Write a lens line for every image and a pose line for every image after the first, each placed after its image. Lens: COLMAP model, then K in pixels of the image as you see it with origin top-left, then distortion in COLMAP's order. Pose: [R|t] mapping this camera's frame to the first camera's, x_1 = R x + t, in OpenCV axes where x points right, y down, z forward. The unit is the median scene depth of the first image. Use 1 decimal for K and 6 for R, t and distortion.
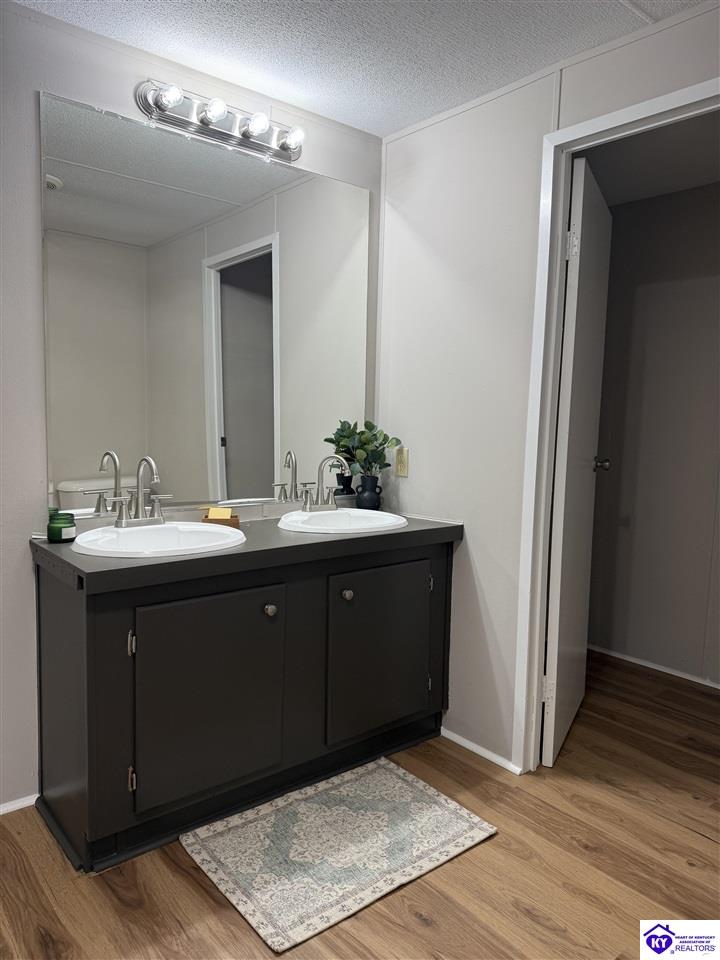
lens RADIAL K [[680.6, 0, 366.9], [0, 680.6, 483.9], [0, 0, 1]] dist [0.020976, -0.029433]
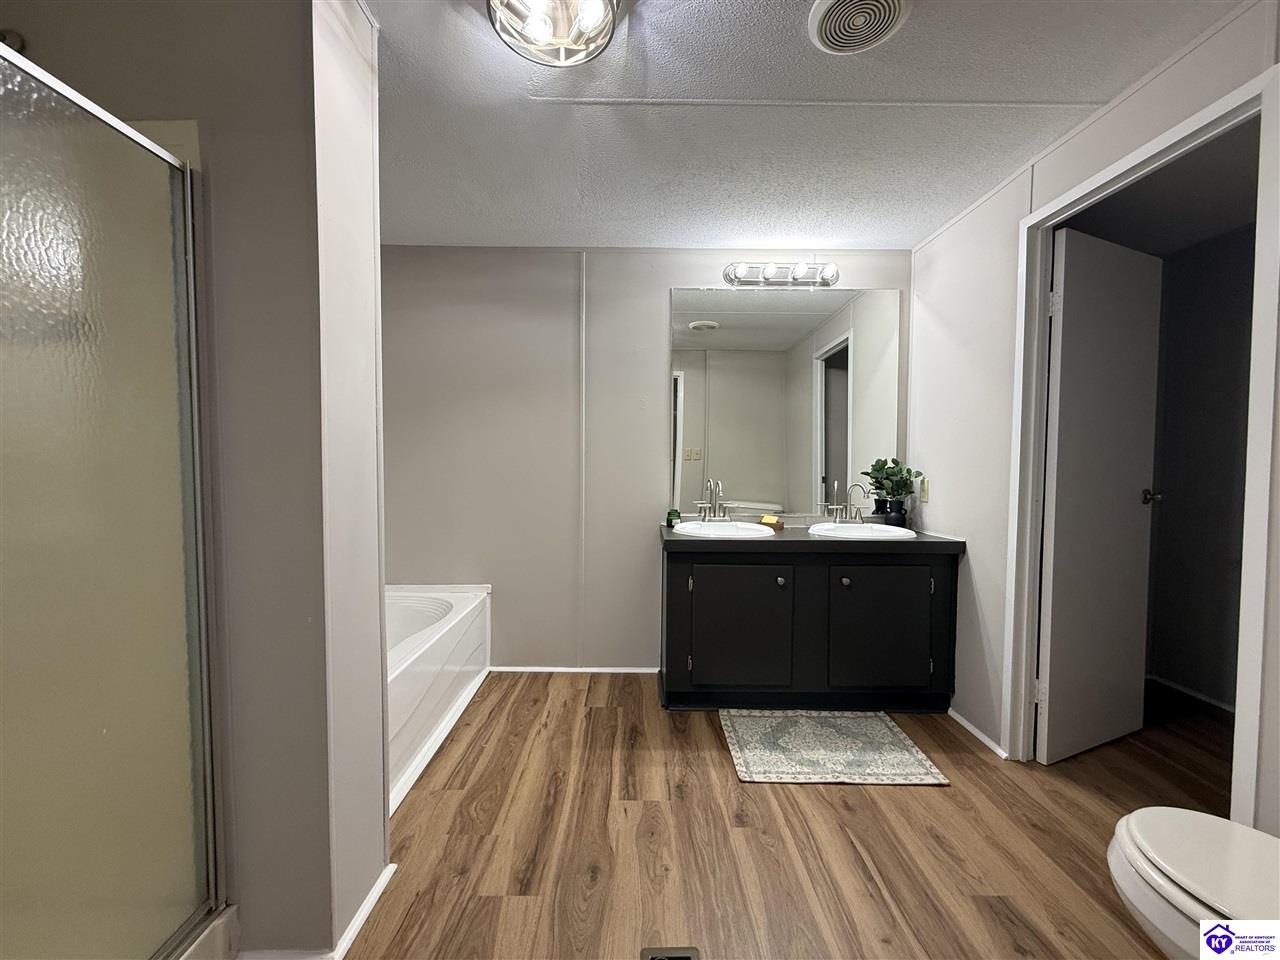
lens RADIAL K [[510.4, 0, 639.4], [0, 510.4, 479.9], [0, 0, 1]] dist [0.000834, 0.000478]
pose [[0.768960, 0.002005, -0.639294, 0.317973], [-0.049523, 0.997177, -0.056440, 0.036046], [0.637376, 0.075060, 0.766888, -0.097977]]
